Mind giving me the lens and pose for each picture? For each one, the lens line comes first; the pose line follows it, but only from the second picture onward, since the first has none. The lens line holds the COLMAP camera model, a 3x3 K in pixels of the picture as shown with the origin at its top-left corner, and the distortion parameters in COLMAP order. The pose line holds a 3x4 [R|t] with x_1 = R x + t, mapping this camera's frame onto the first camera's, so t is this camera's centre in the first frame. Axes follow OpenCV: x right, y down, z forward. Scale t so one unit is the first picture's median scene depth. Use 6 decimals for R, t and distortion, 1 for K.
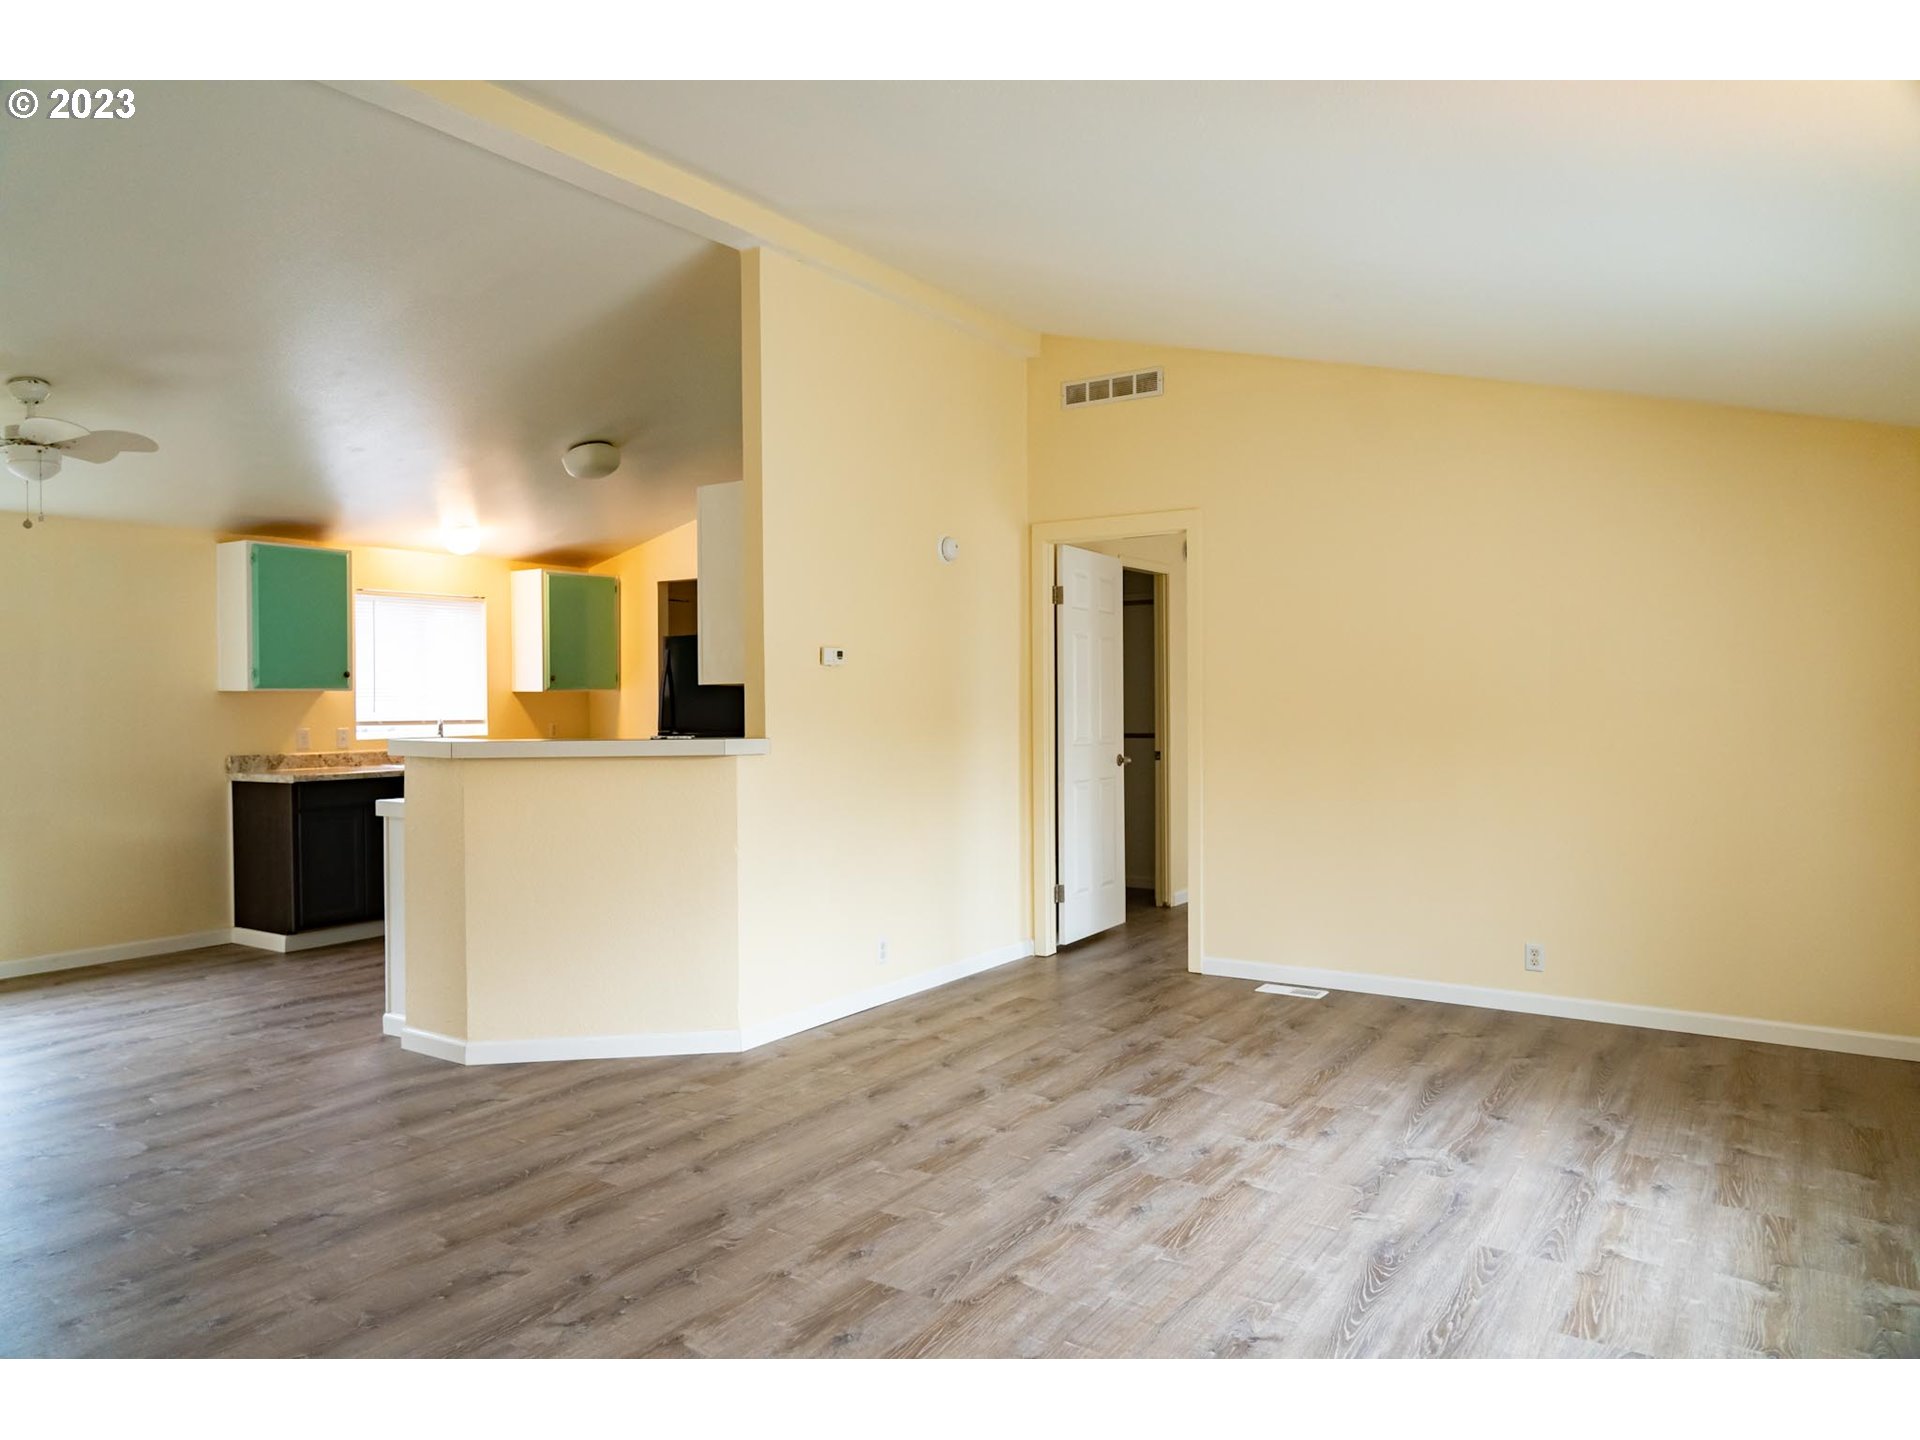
lens RADIAL K [[1280.2, 0, 970.7], [0, 1280.2, 720.8], [0, 0, 1]] dist [-0.025185, 0.010187]
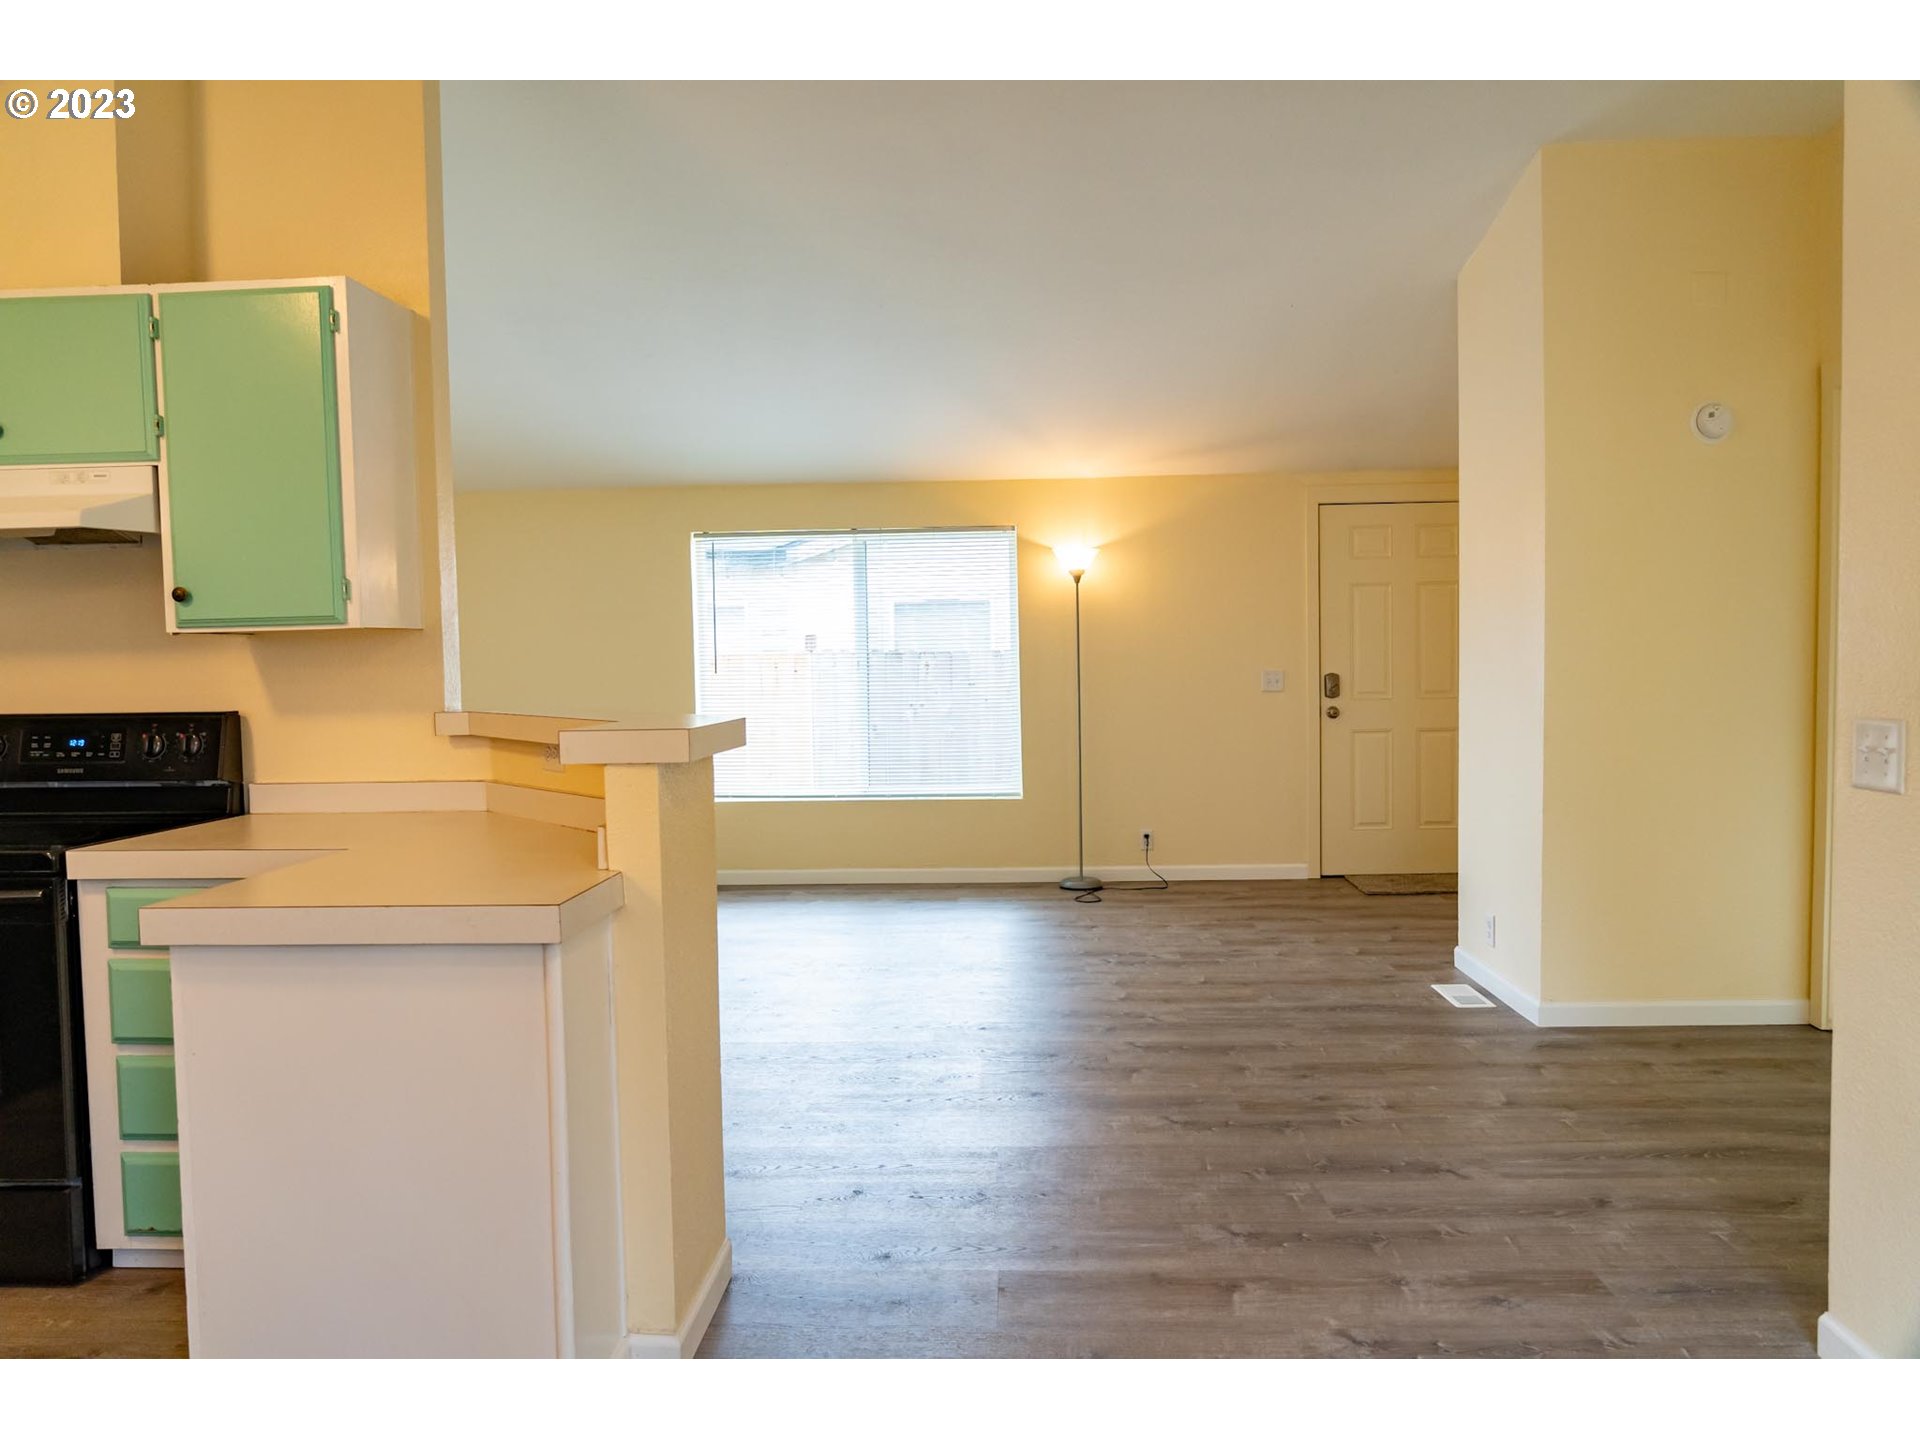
lens RADIAL K [[1280.2, 0, 976.8], [0, 1280.2, 704.9], [0, 0, 1]] dist [-0.025185, 0.010187]
pose [[-0.516744, -0.026922, 0.855717, -1.027876], [0.032576, 0.998163, 0.051075, -0.017793], [-0.855520, 0.054269, -0.514918, 1.291462]]
